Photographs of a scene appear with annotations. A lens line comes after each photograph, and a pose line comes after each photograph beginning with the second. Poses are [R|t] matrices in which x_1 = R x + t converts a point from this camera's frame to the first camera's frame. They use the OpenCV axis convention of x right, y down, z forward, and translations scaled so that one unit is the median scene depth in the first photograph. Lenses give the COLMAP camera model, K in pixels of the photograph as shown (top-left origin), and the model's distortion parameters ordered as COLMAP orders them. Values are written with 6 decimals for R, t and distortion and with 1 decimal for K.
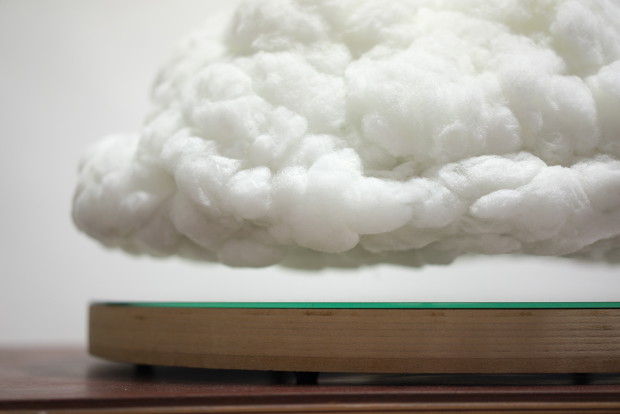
lens RADIAL K [[1006.3, 0, 310.0], [0, 1006.3, 207.0], [0, 0, 1]] dist [0.188085, -0.090284]
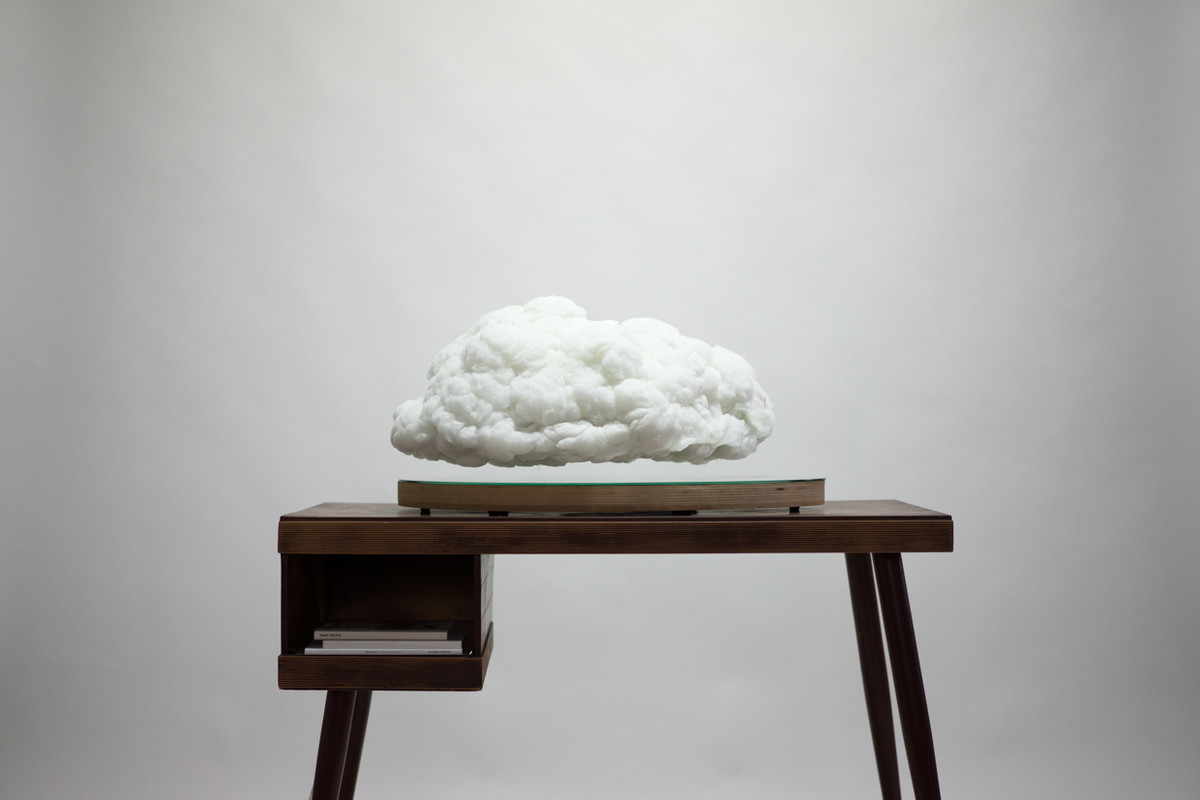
lens RADIAL K [[1881.2, 0, 600.0], [0, 1881.2, 400.0], [0, 0, 1]] dist [0.103427, -0.169070]
pose [[0.997404, 0.005389, -0.071810, 0.557088], [-0.001371, 0.998436, 0.055896, -0.341718], [0.071999, -0.055652, 0.995851, -3.323673]]
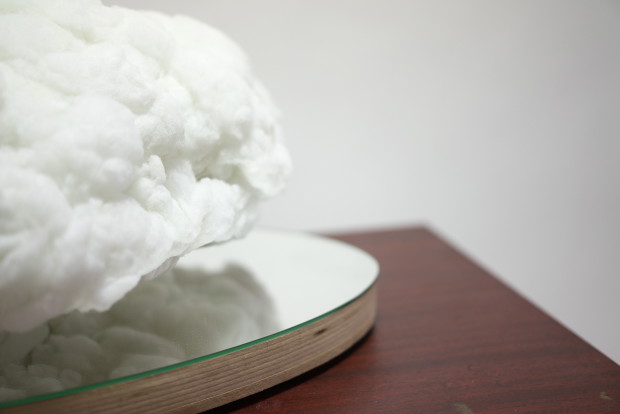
lens RADIAL K [[1006.3, 0, 310.0], [0, 1006.3, 207.0], [0, 0, 1]] dist [0.188085, -0.090284]
pose [[0.992720, -0.019880, 0.118793, 0.517548], [-0.020618, 0.943676, 0.330229, -0.426259], [-0.118667, -0.330275, 0.936396, 0.076421]]
